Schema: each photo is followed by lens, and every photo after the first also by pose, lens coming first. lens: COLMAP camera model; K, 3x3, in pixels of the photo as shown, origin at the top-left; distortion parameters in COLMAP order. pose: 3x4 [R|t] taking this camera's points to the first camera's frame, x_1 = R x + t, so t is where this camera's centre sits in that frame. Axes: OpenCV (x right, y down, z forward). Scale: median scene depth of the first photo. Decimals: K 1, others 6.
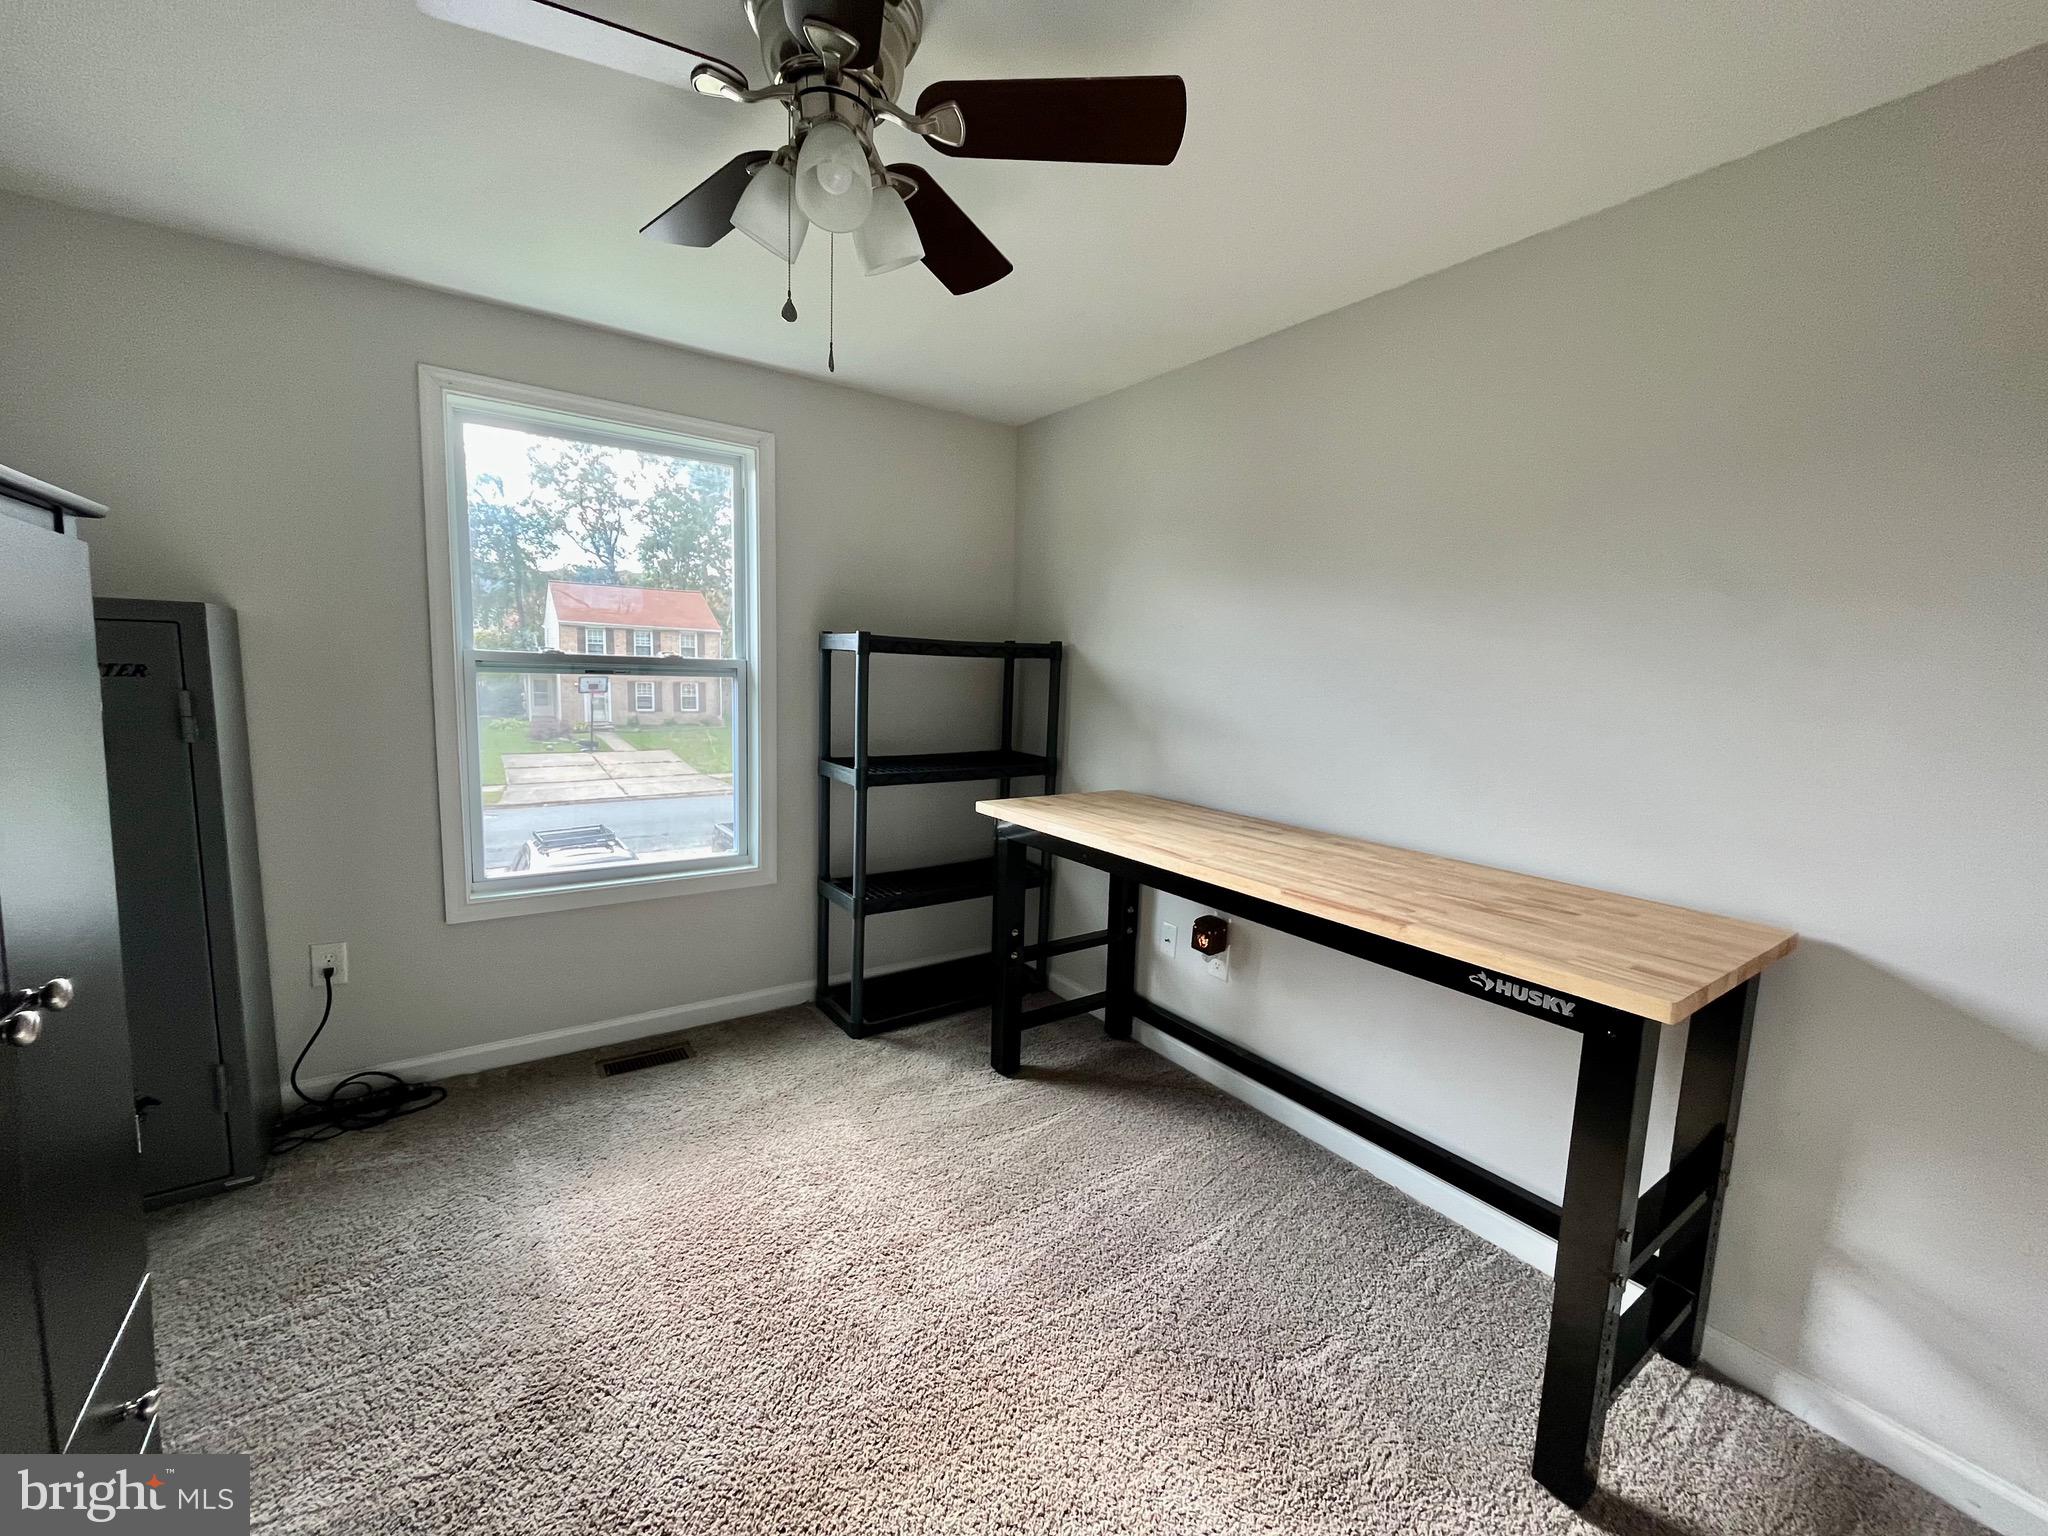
lens RADIAL K [[825.4, 0, 1024.0], [0, 825.4, 768.0], [0, 0, 1]] dist [-0.002149, -0.000267]
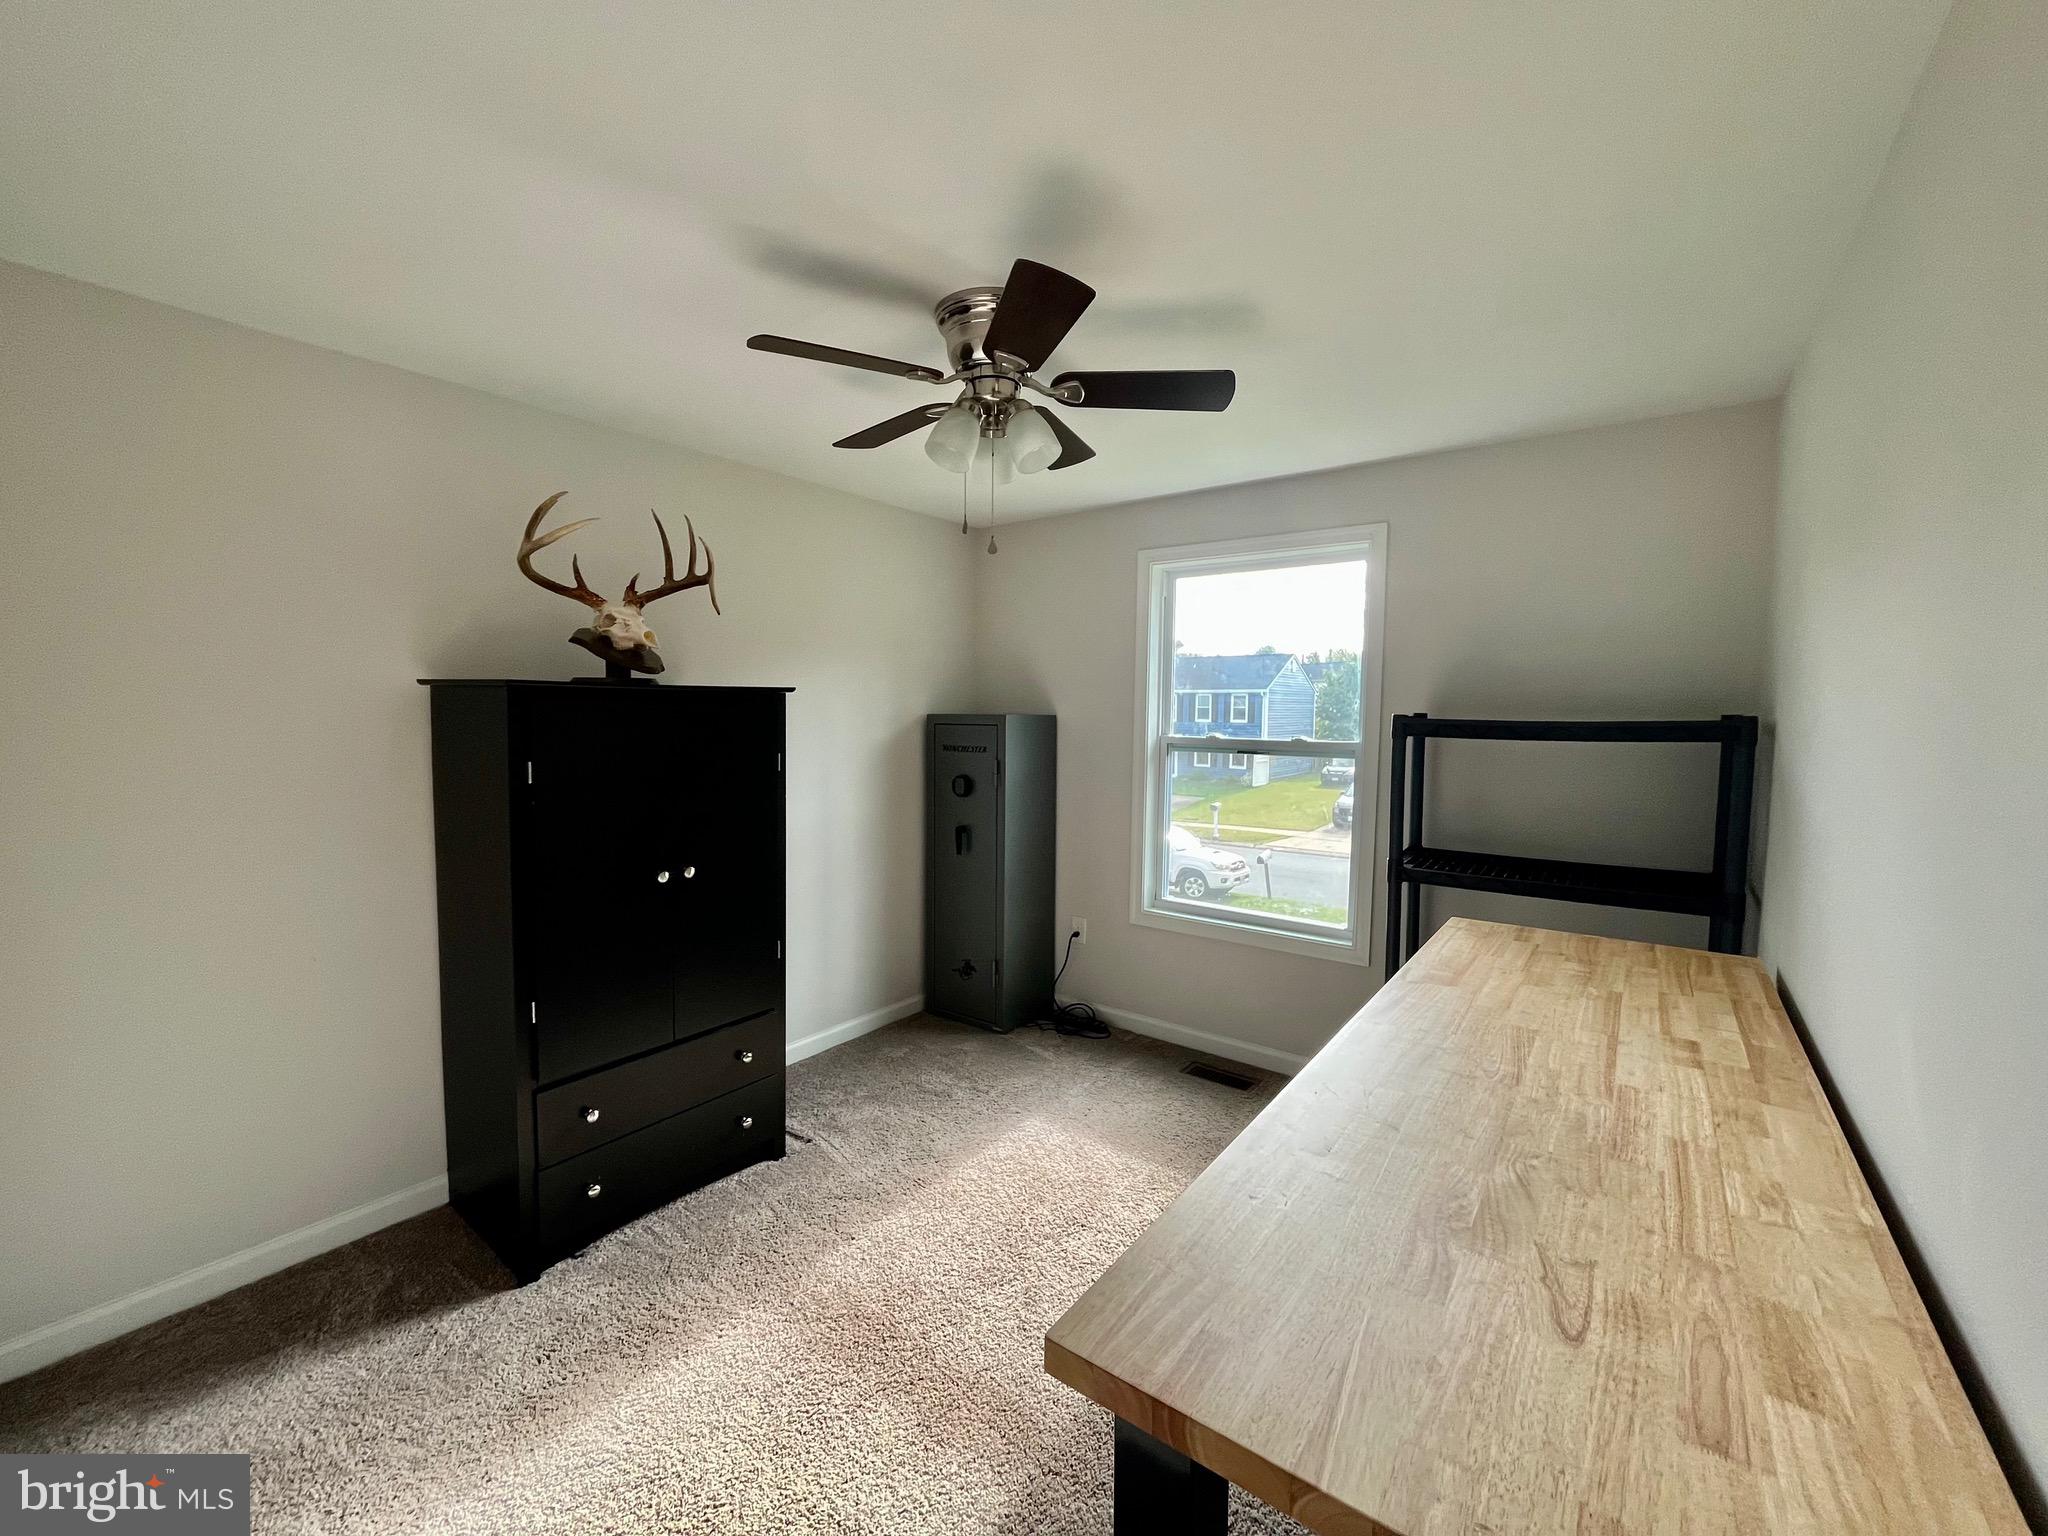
lens RADIAL K [[825.4, 0, 1024.0], [0, 825.4, 768.0], [0, 0, 1]] dist [-0.002149, -0.000267]
pose [[0.311496, 0.033693, -0.949650, 0.615529], [-0.117685, 0.993045, -0.003369, -0.055628], [0.942932, 0.112809, 0.313295, 0.331638]]
